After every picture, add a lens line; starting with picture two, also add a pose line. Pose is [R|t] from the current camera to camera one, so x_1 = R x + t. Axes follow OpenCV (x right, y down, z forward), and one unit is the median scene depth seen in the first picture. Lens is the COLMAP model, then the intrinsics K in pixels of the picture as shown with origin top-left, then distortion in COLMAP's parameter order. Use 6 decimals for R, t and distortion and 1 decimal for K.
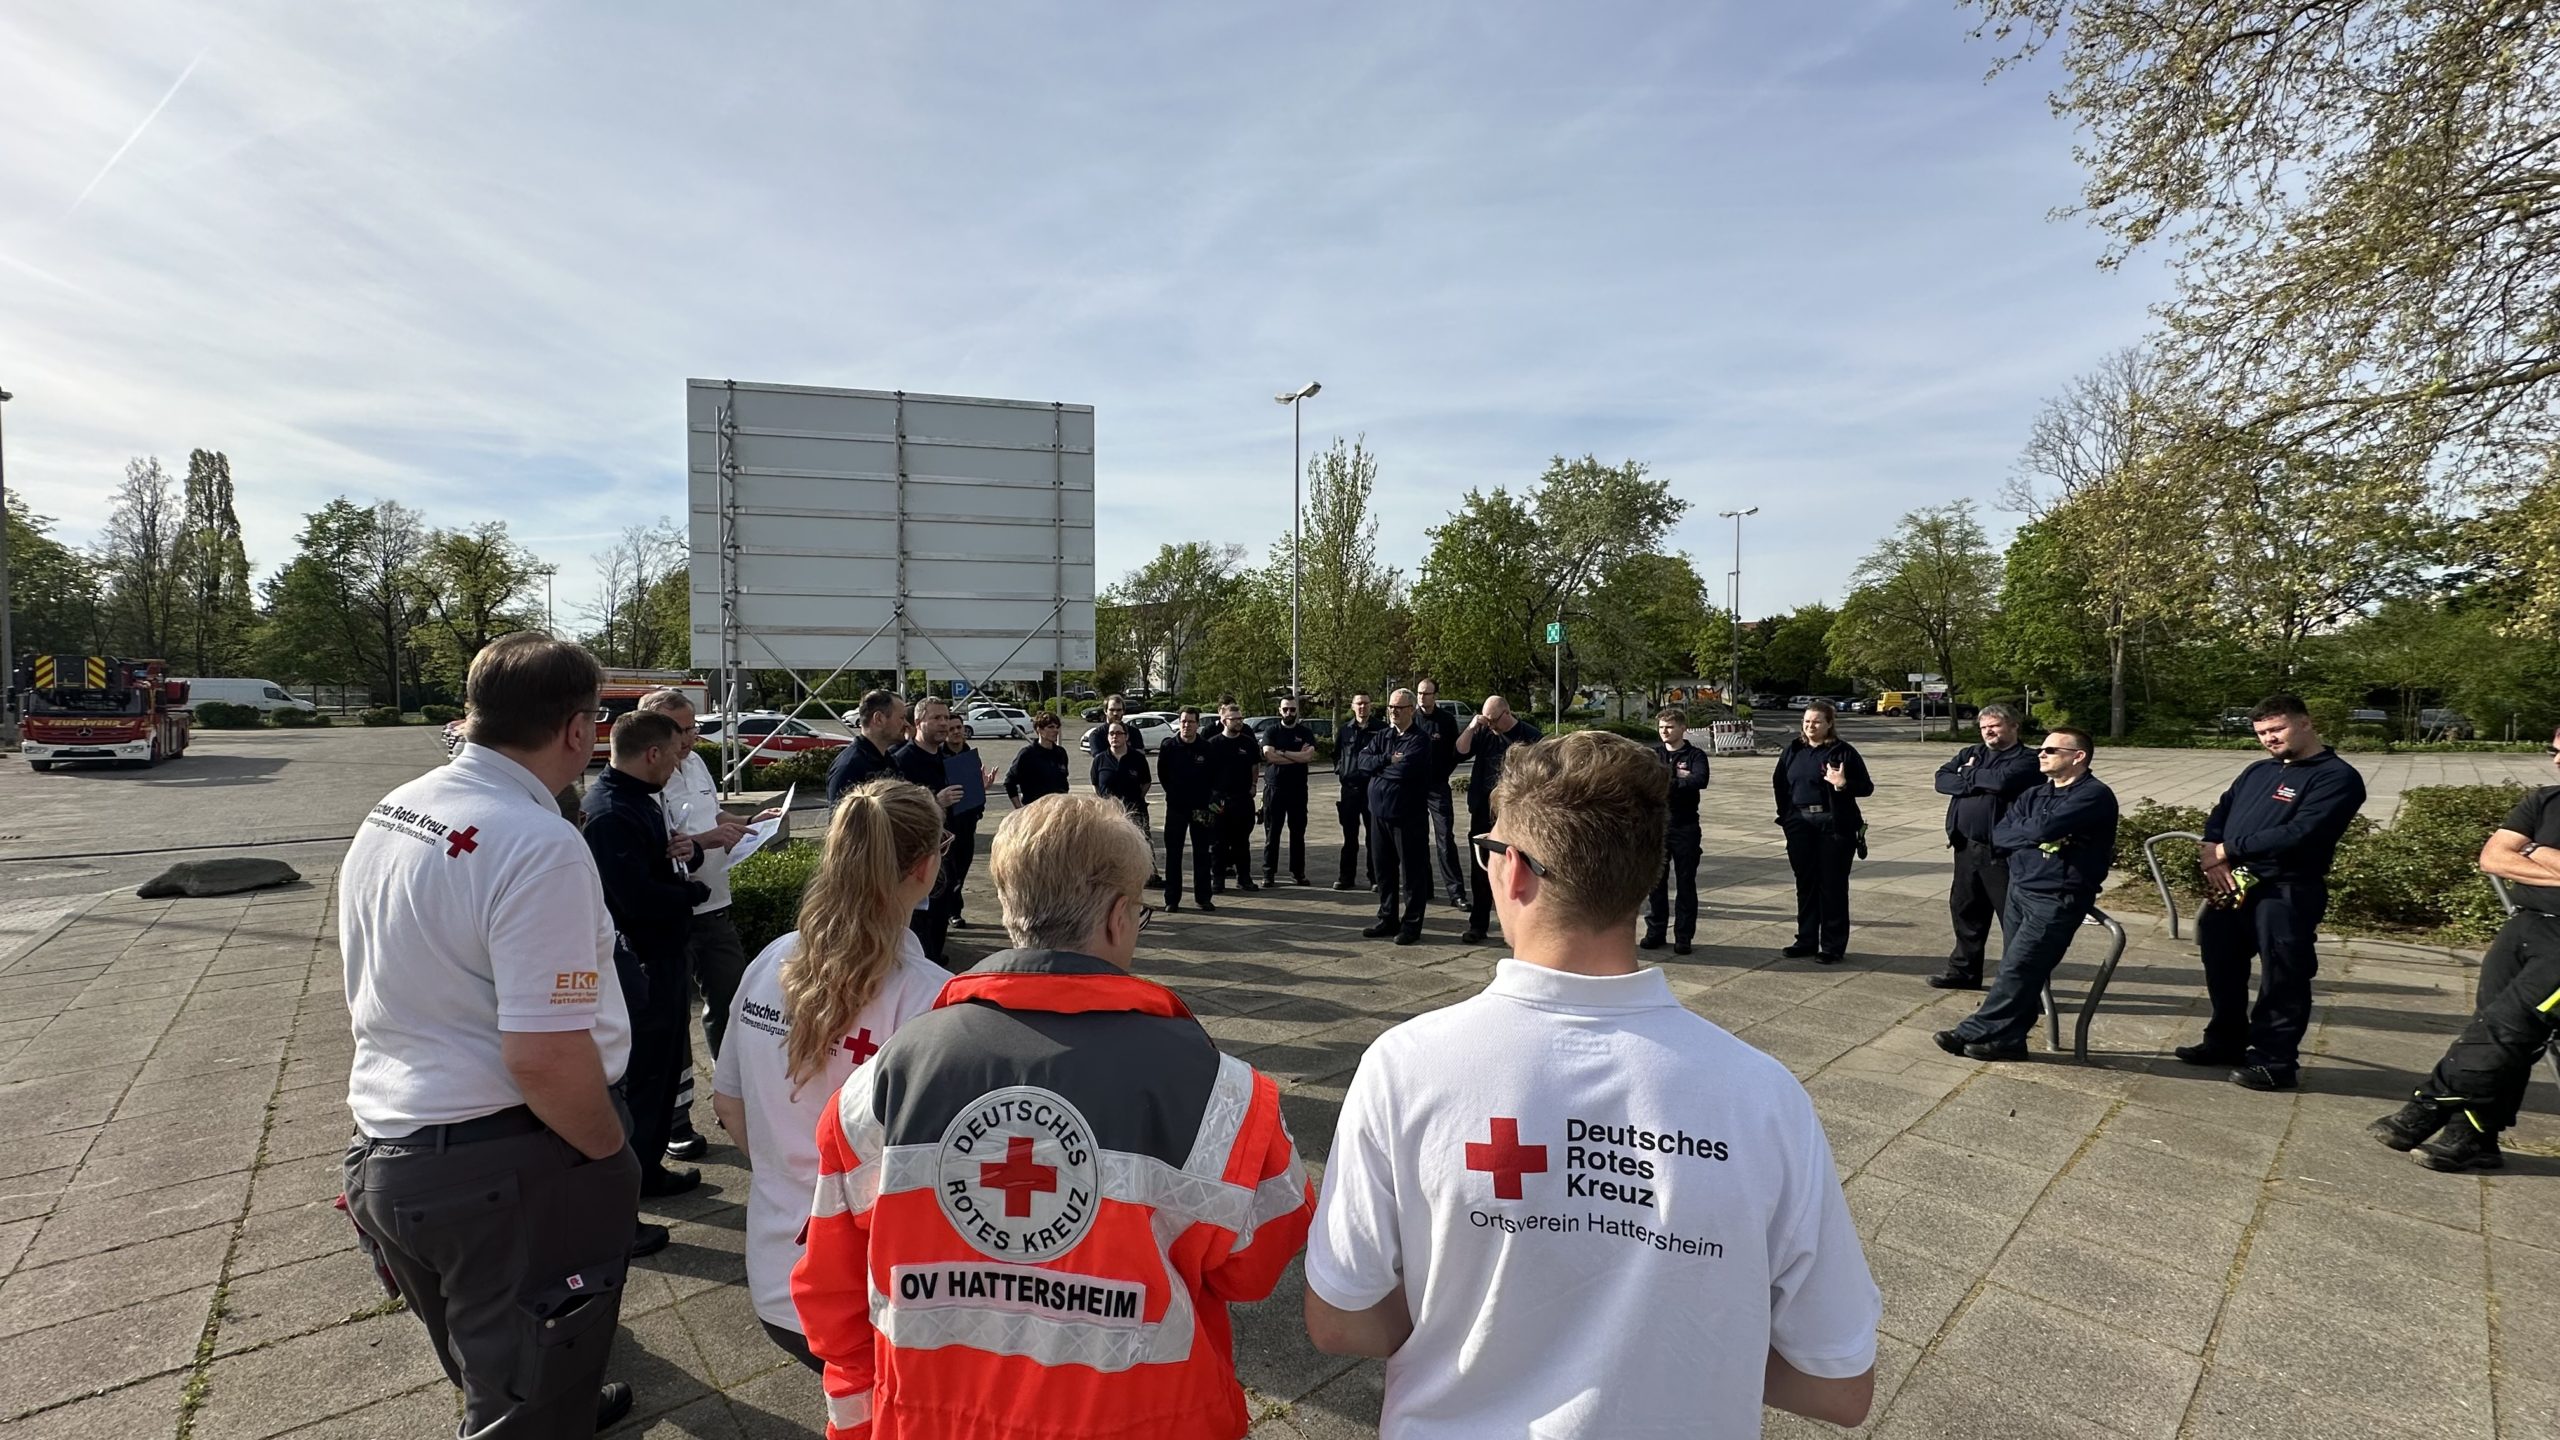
lens RADIAL K [[1044.8, 0, 1262.8], [0, 1044.8, 727.0], [0, 0, 1]] dist [-0.001802, 0.000227]
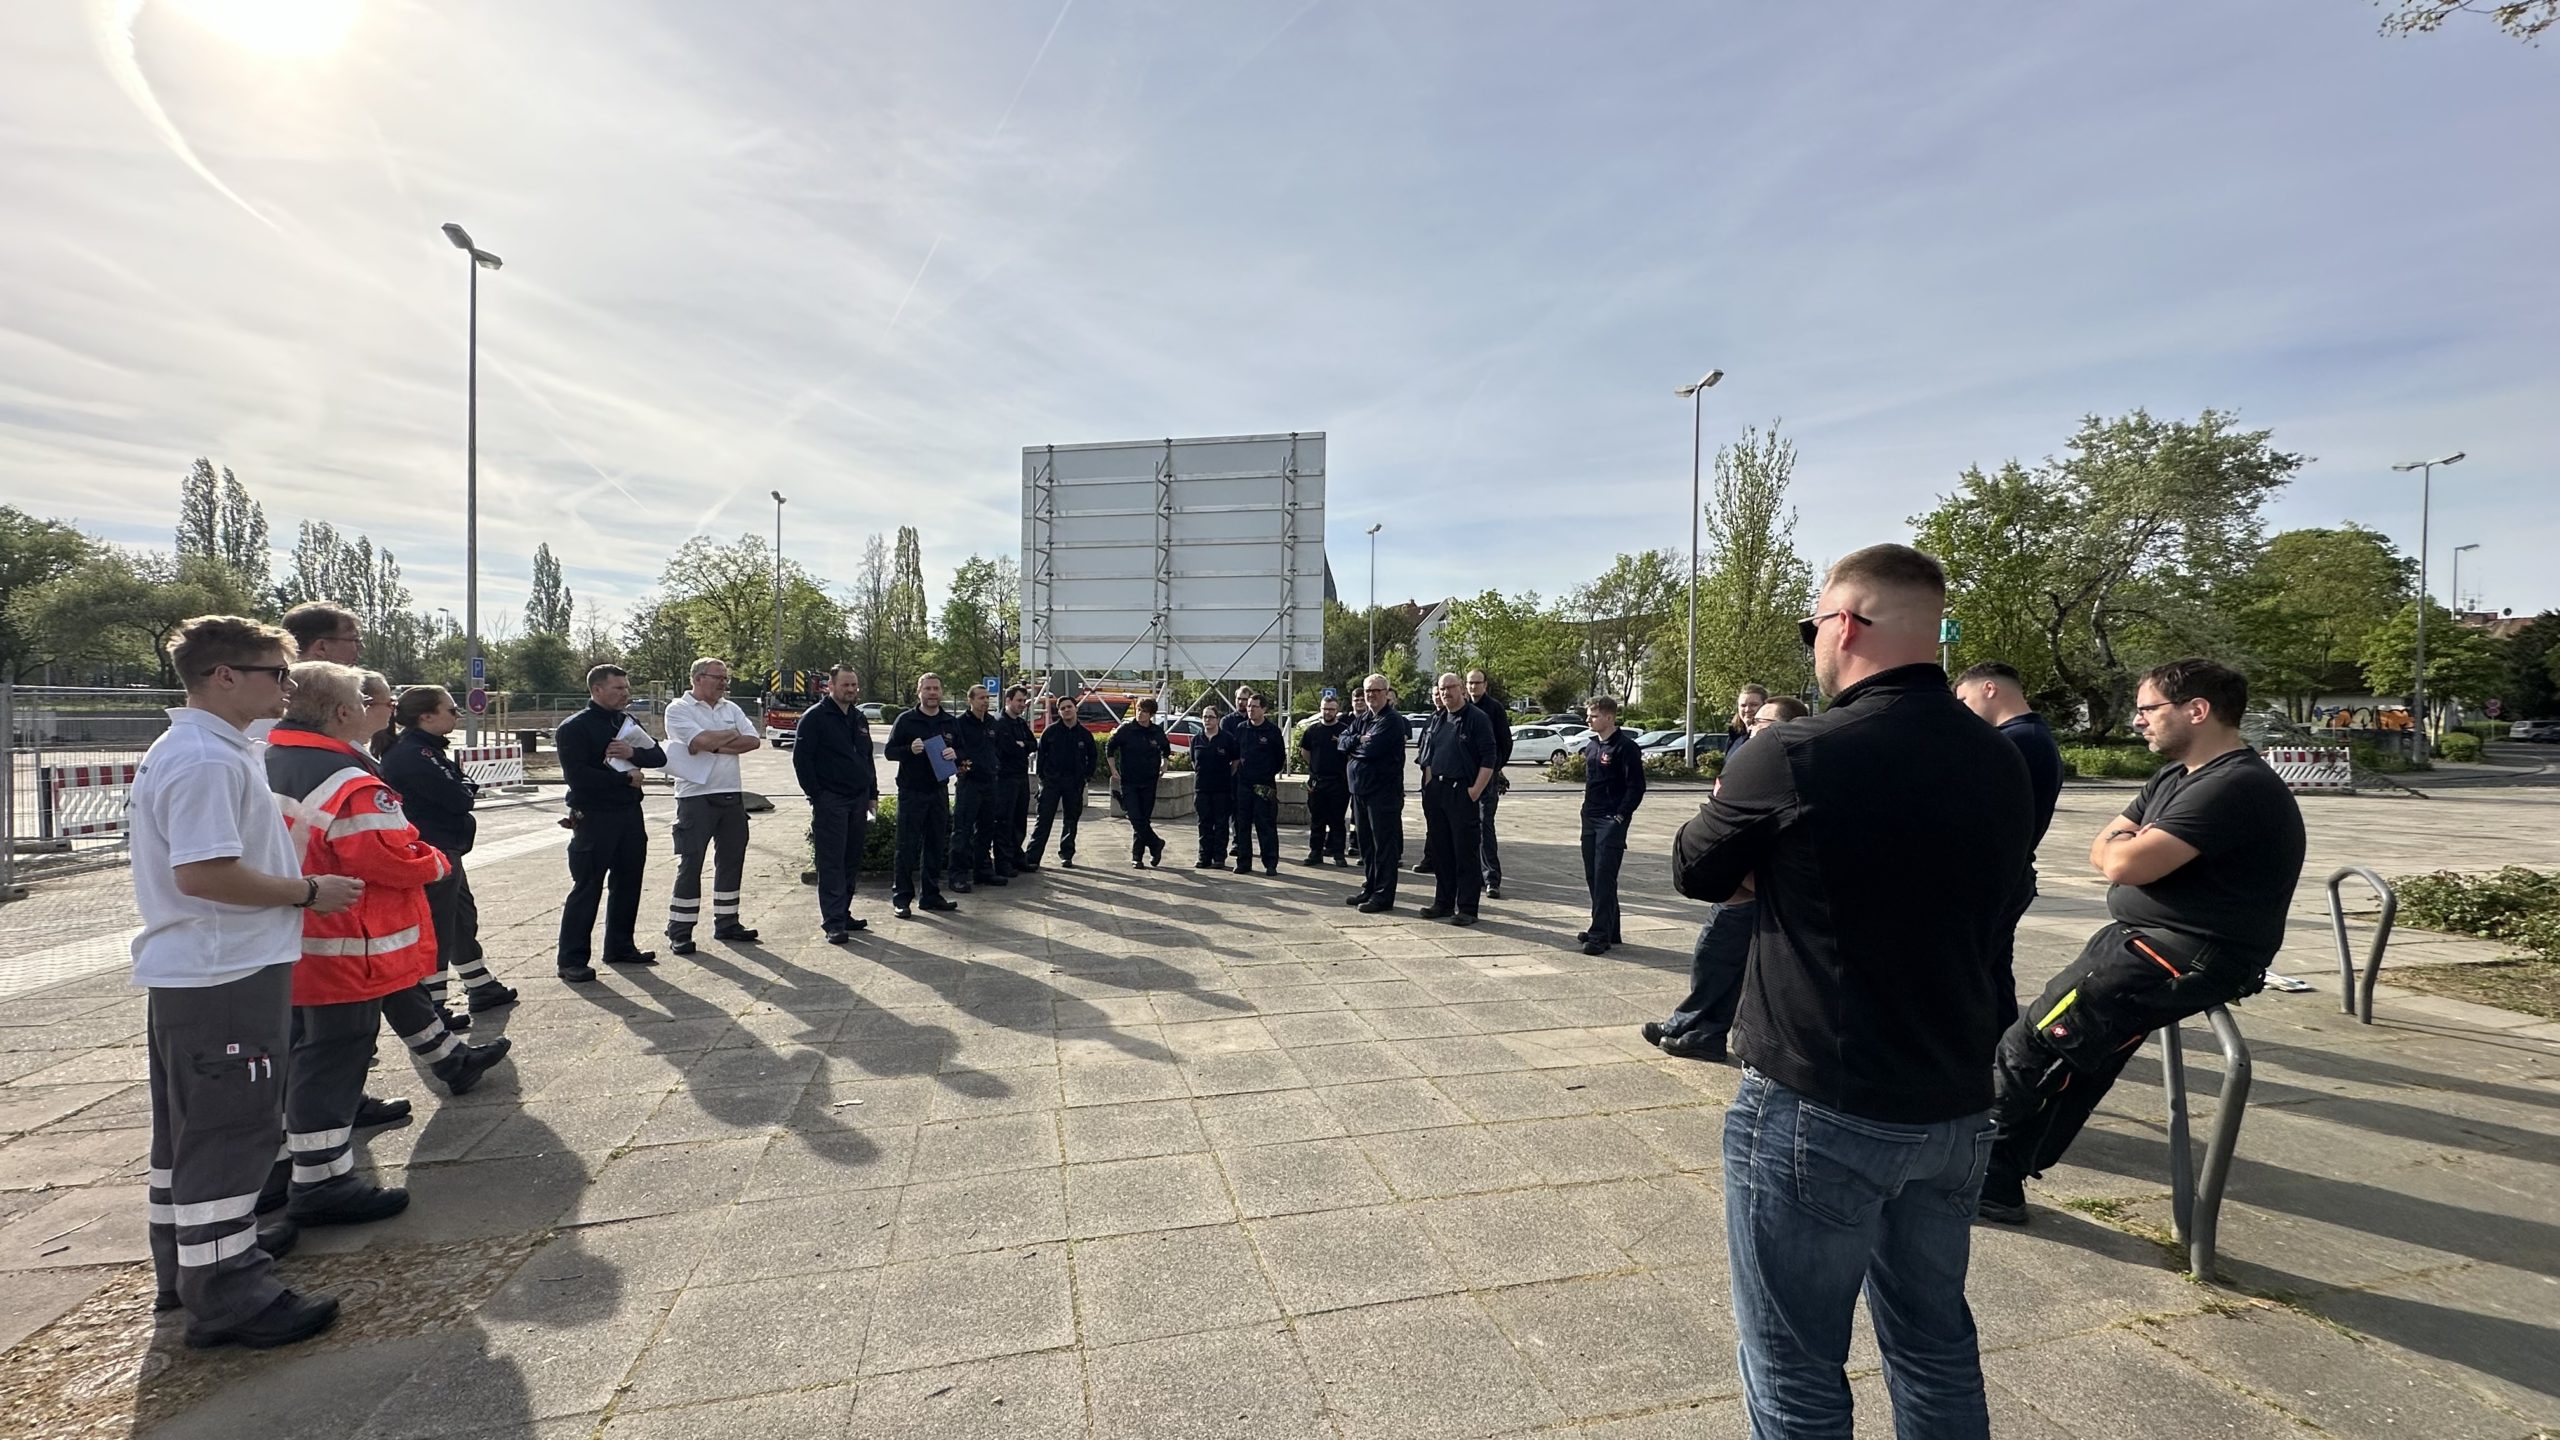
lens RADIAL K [[1044.8, 0, 1262.8], [0, 1044.8, 727.0], [0, 0, 1]] dist [-0.001802, 0.000227]
pose [[0.882086, 0.019871, -0.470669, 0.104330], [-0.028341, 0.999539, -0.010915, 0.006366], [0.470235, 0.022967, 0.882242, 0.000321]]
